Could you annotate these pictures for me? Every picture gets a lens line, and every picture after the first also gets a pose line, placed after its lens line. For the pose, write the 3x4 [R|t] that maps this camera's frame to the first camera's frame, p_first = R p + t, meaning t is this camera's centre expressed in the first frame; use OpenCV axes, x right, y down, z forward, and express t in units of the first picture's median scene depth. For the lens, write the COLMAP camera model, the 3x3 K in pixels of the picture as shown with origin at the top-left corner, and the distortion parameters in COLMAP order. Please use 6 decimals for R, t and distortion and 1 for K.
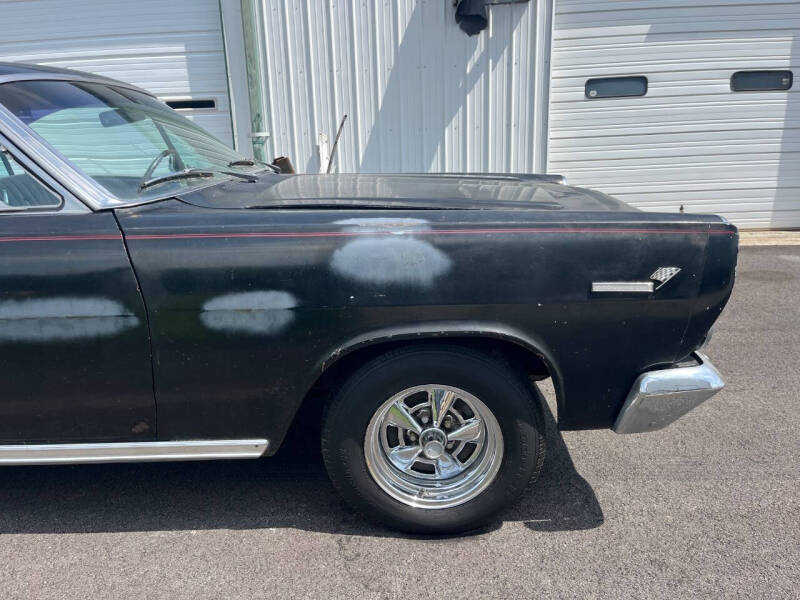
lens RADIAL K [[607.8, 0, 397.2], [0, 607.8, 293.1], [0, 0, 1]] dist [0.091668, -0.125764]
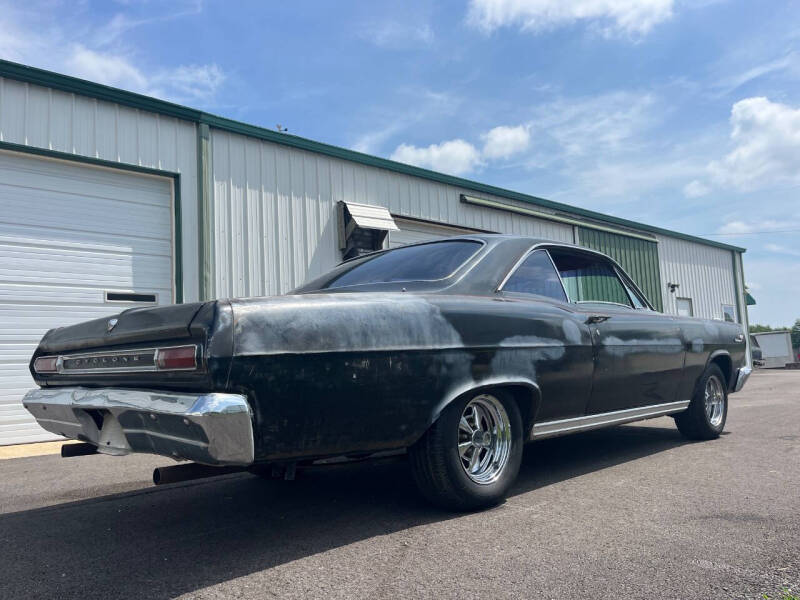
lens RADIAL K [[607.9, 0, 399.0], [0, 607.9, 299.4], [0, 0, 1]] dist [0.084809, -0.116348]
pose [[0.701659, 0.079657, 0.708046, -2.714028], [0.190870, 0.936398, -0.294495, 0.340851], [-0.686472, 0.341780, 0.641828, 0.022217]]
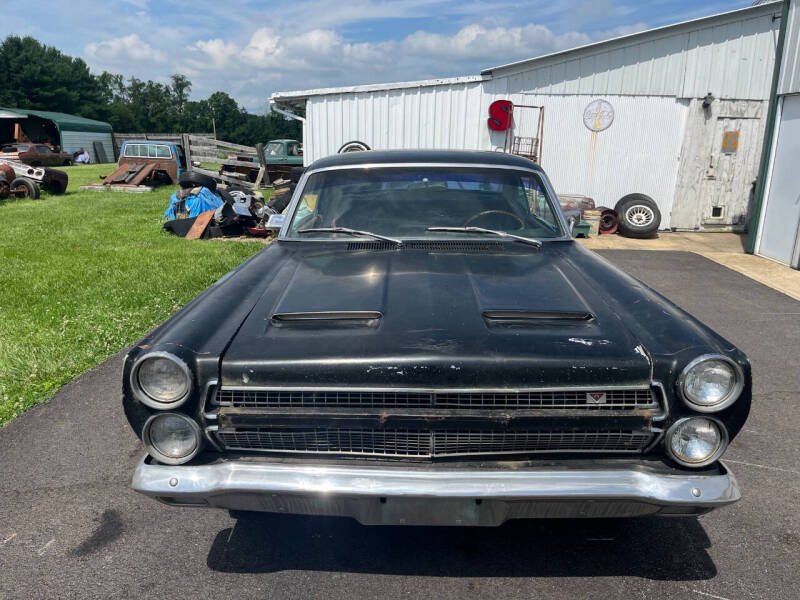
lens RADIAL K [[607.9, 0, 399.0], [0, 607.9, 299.4], [0, 0, 1]] dist [0.084809, -0.116348]
pose [[-0.018764, 0.284337, -0.958541, 1.301247], [-0.252461, 0.926296, 0.279715, -0.532637], [0.967425, 0.247243, 0.054403, 1.137751]]
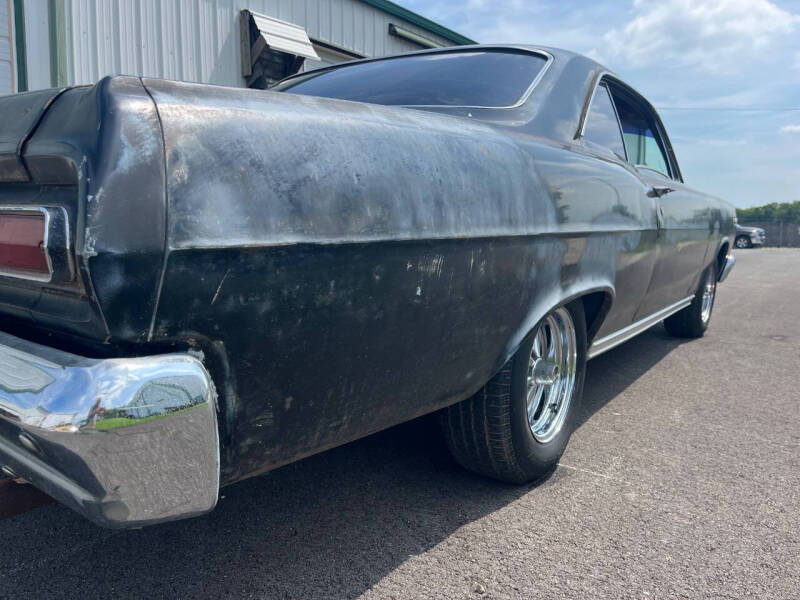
lens RADIAL K [[612.4, 0, 396.4], [0, 612.4, 303.4], [0, 0, 1]] dist [0.035319, -0.001718]
pose [[0.558796, -0.067866, 0.826524, -2.410689], [0.168519, 0.985144, -0.033042, 0.148441], [-0.812003, 0.157749, 0.561931, 0.576443]]
